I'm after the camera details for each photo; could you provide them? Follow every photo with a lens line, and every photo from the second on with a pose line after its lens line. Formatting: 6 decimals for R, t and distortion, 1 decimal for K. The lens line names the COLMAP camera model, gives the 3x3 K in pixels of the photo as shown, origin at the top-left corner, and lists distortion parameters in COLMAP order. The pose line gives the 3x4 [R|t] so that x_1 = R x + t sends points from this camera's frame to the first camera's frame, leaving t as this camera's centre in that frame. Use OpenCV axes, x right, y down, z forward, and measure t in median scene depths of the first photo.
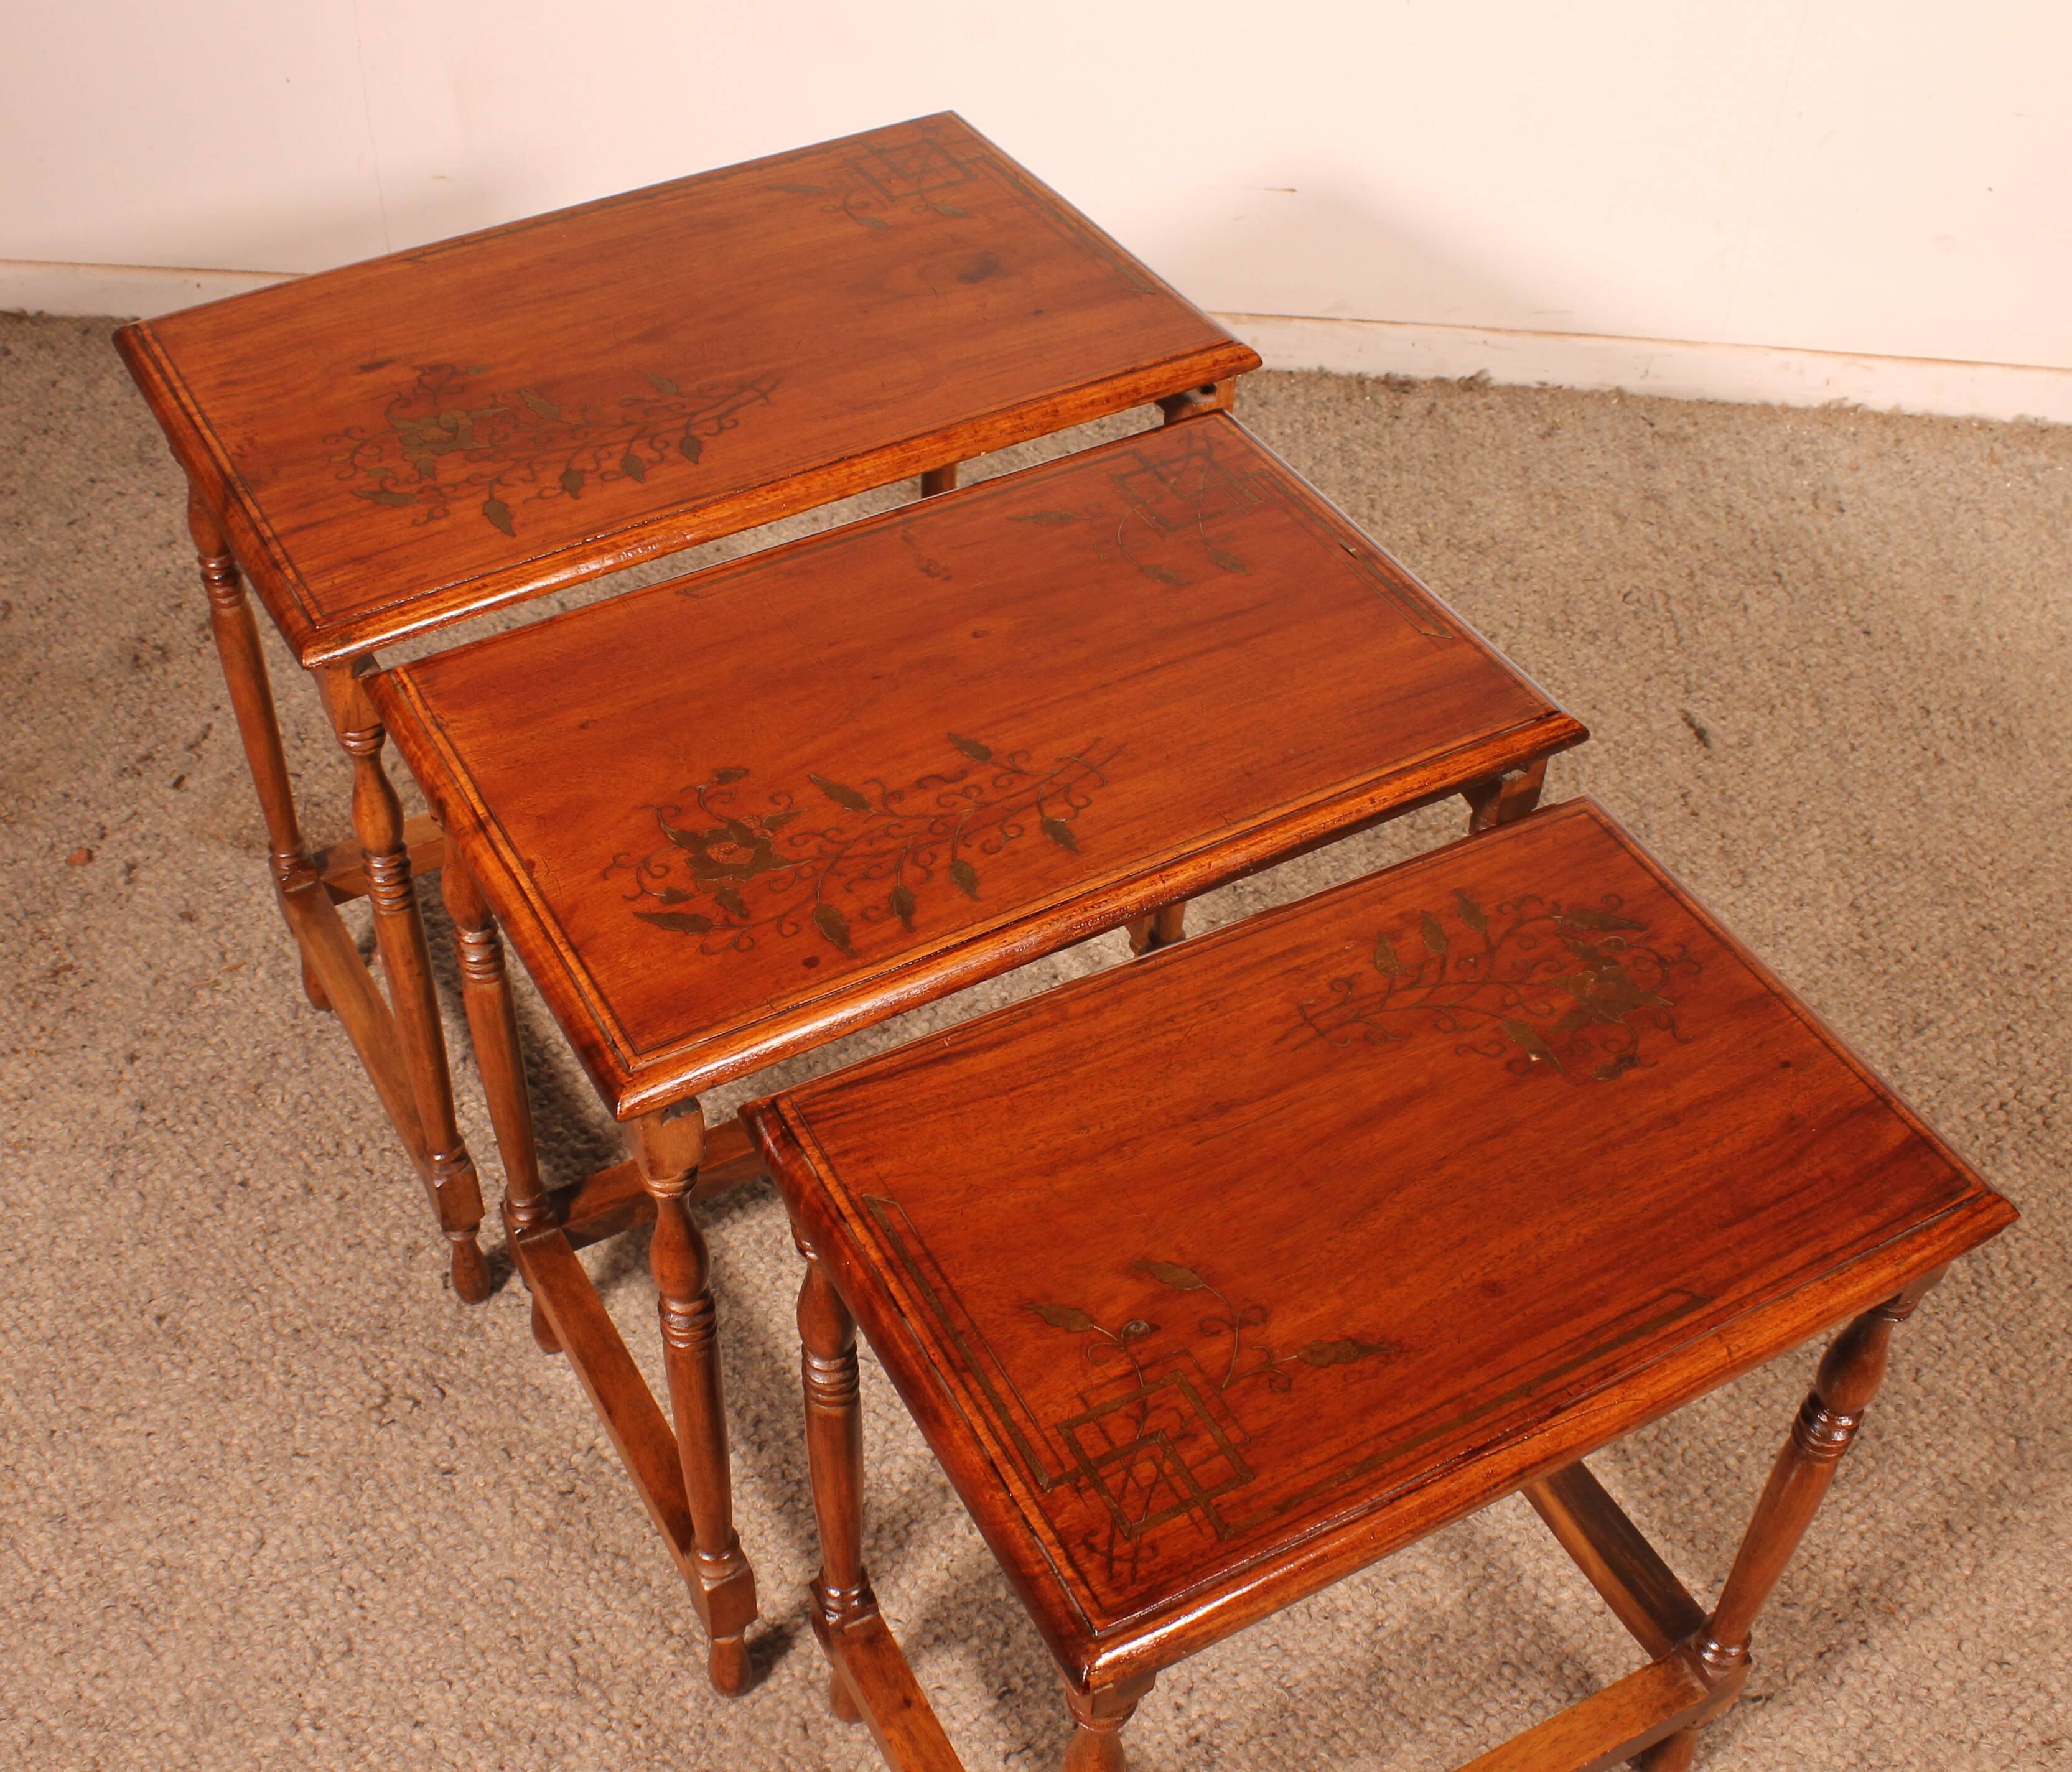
lens RADIAL K [[2384.3, 0, 940.8], [0, 2384.3, 886.3], [0, 0, 1]] dist [-0.139133, 0.060005]
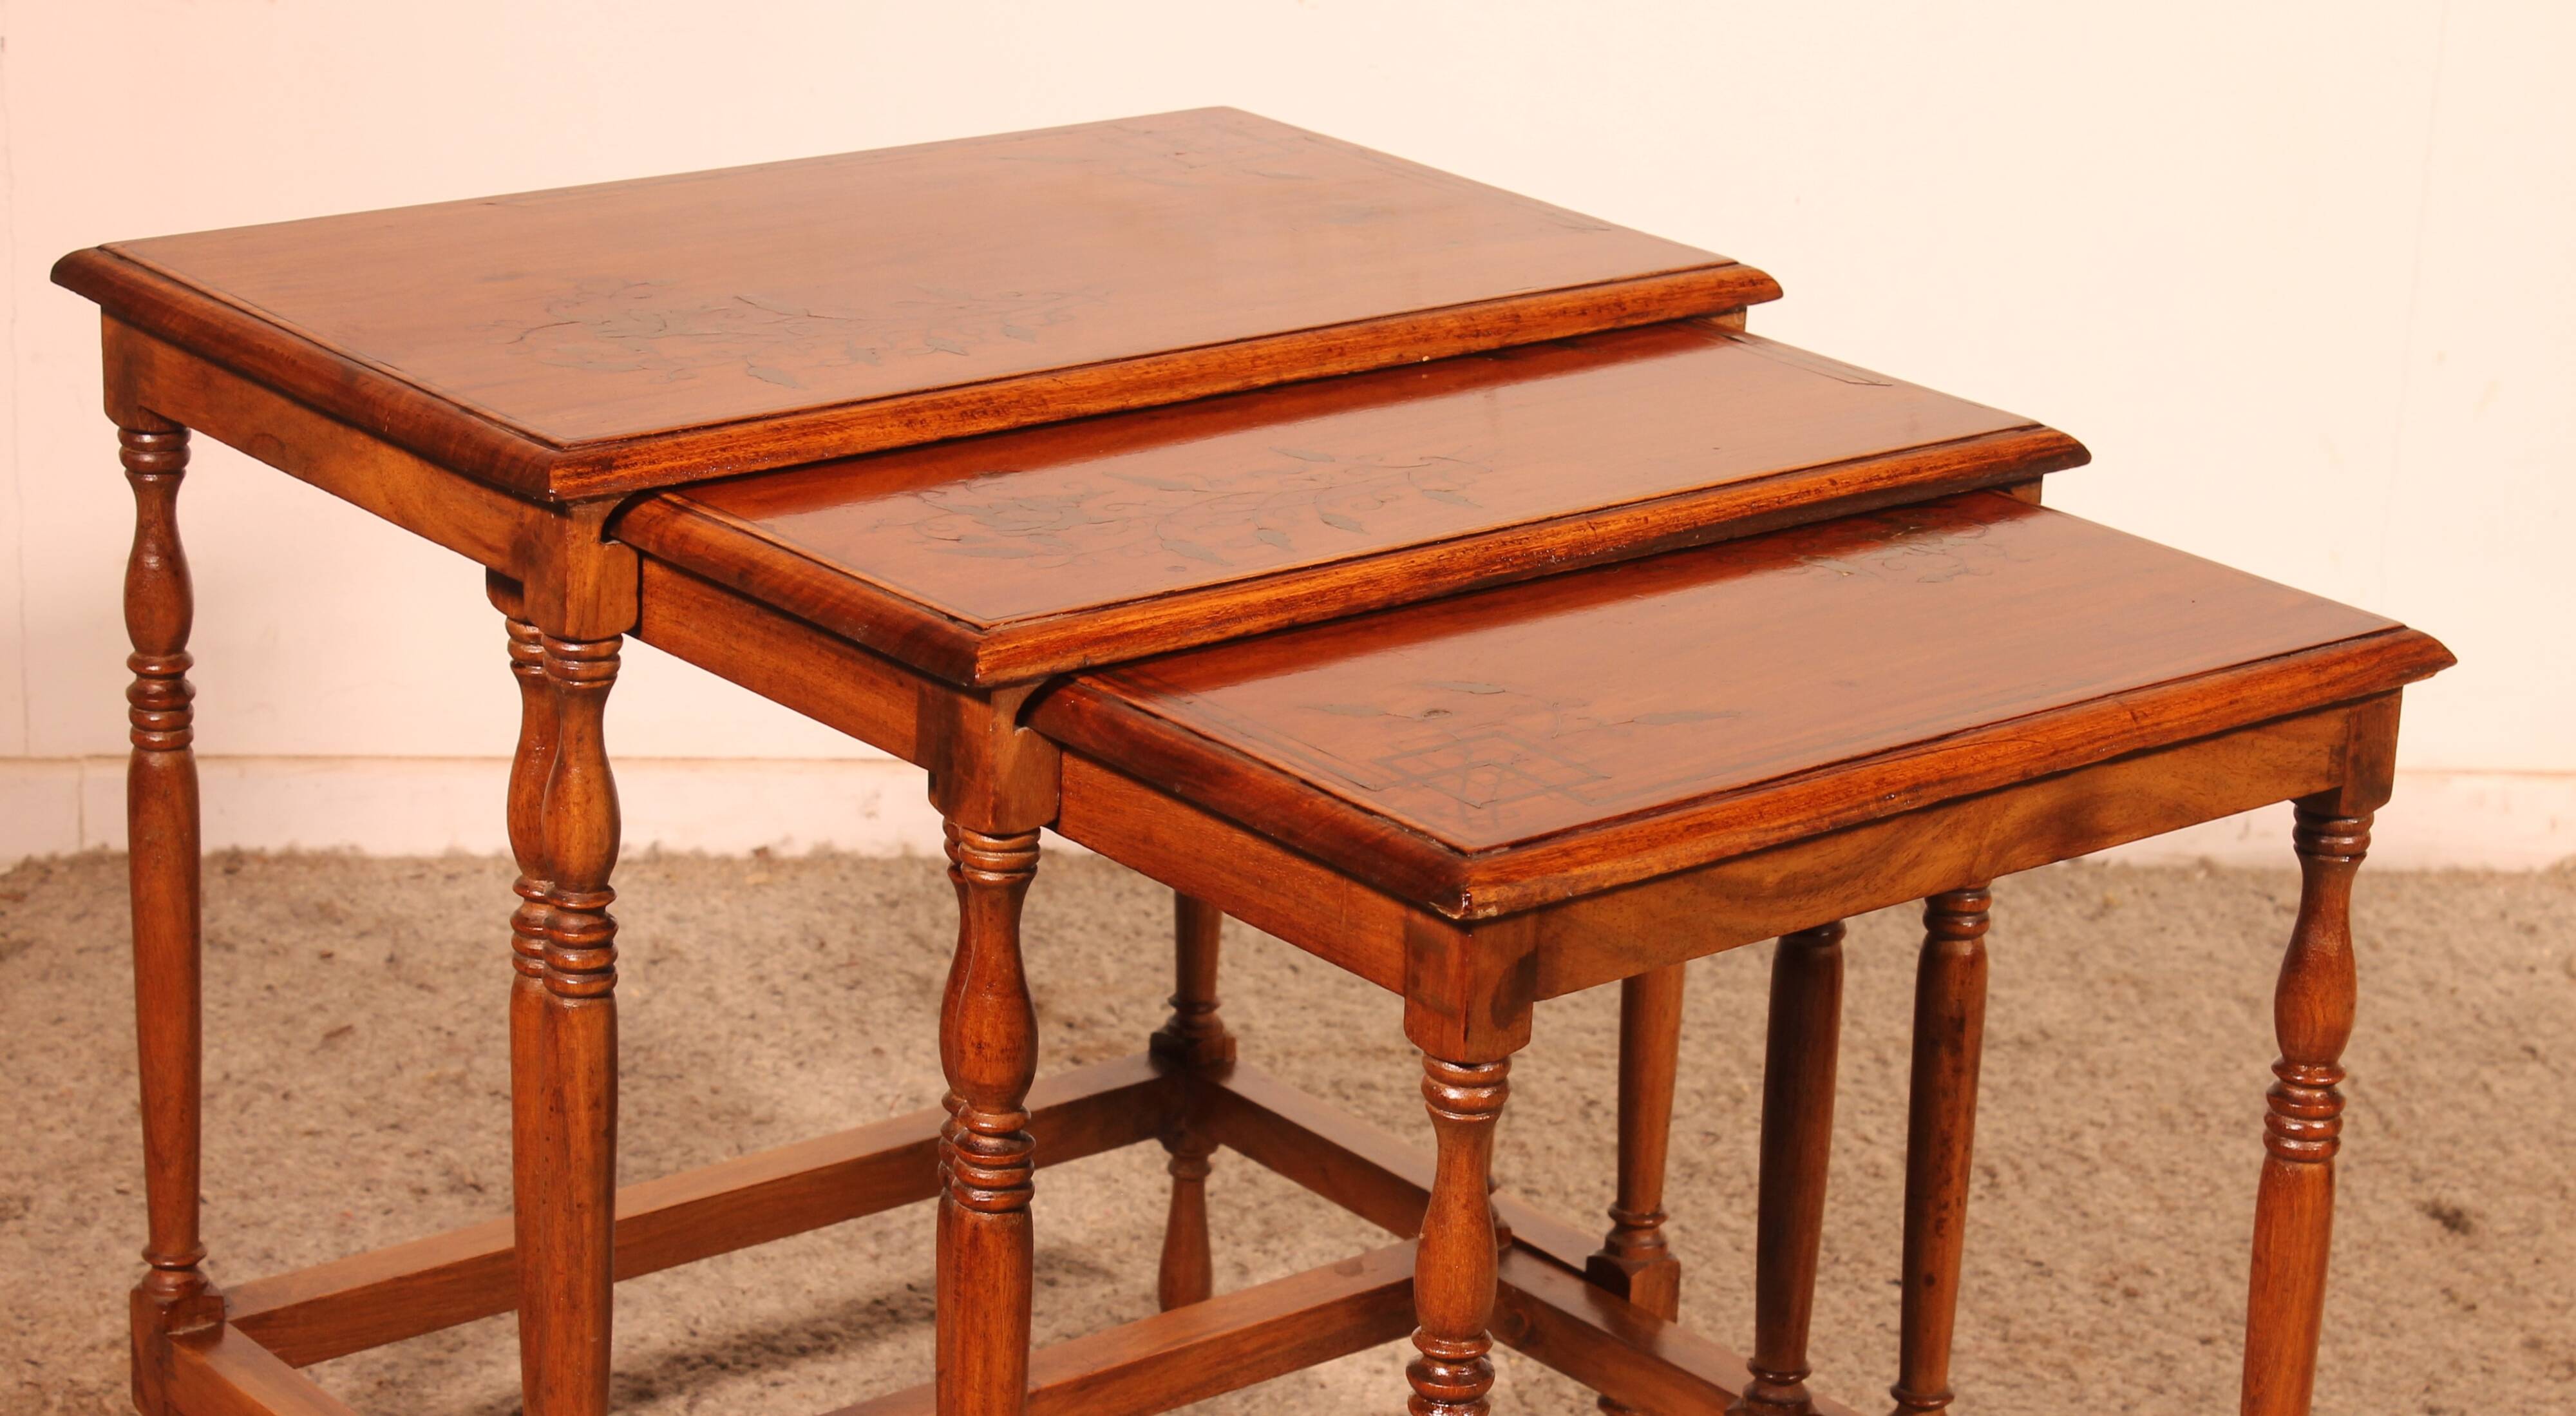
lens RADIAL K [[5565.8, 0, 1390.3], [0, 5565.8, 770.2], [0, 0, 1]] dist [0.044627, 0.096224]
pose [[0.984764, -0.026506, 0.171867, -0.226959], [0.096837, 0.904485, -0.415366, 0.498358], [-0.144441, 0.425680, 0.893271, -0.333842]]
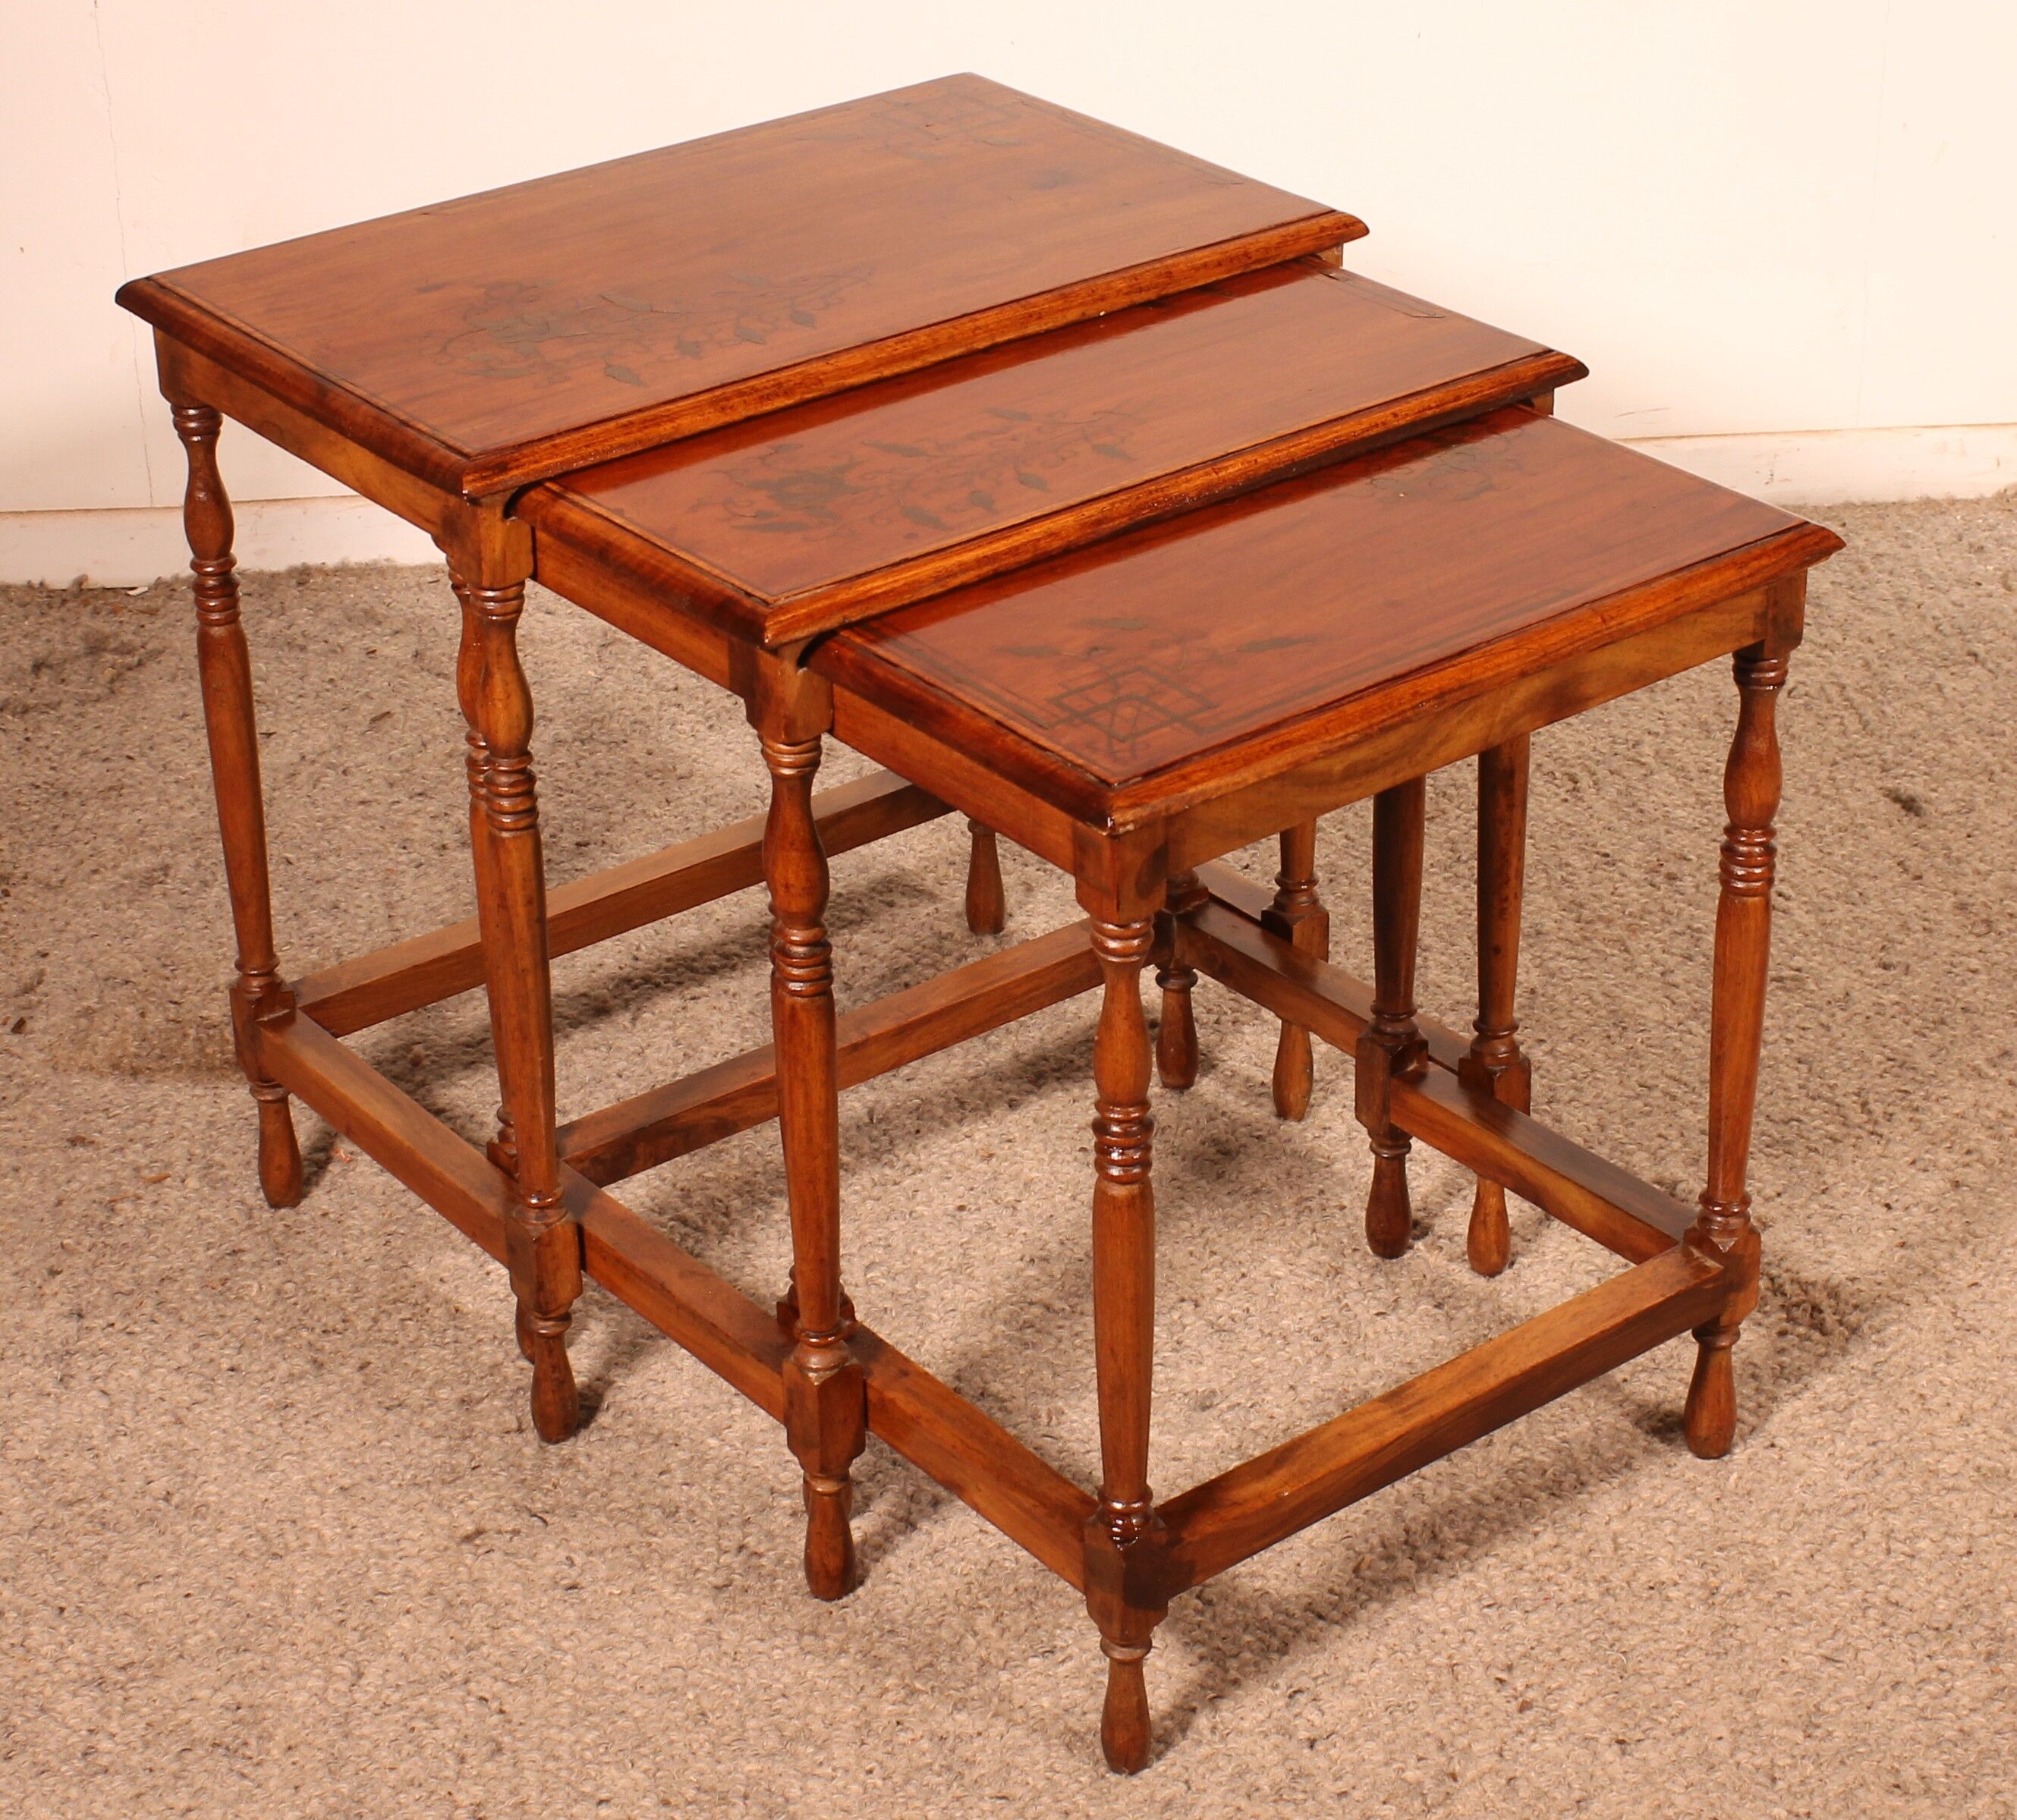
lens RADIAL K [[4166.3, 0, 1018.8], [0, 4166.3, 784.2], [0, 0, 1]] dist [-0.075466, 0.100222]
pose [[0.989613, -0.090253, 0.111895, -0.180204], [0.119393, 0.949537, -0.290044, 0.394447], [-0.080071, 0.300391, 0.950449, -0.436381]]
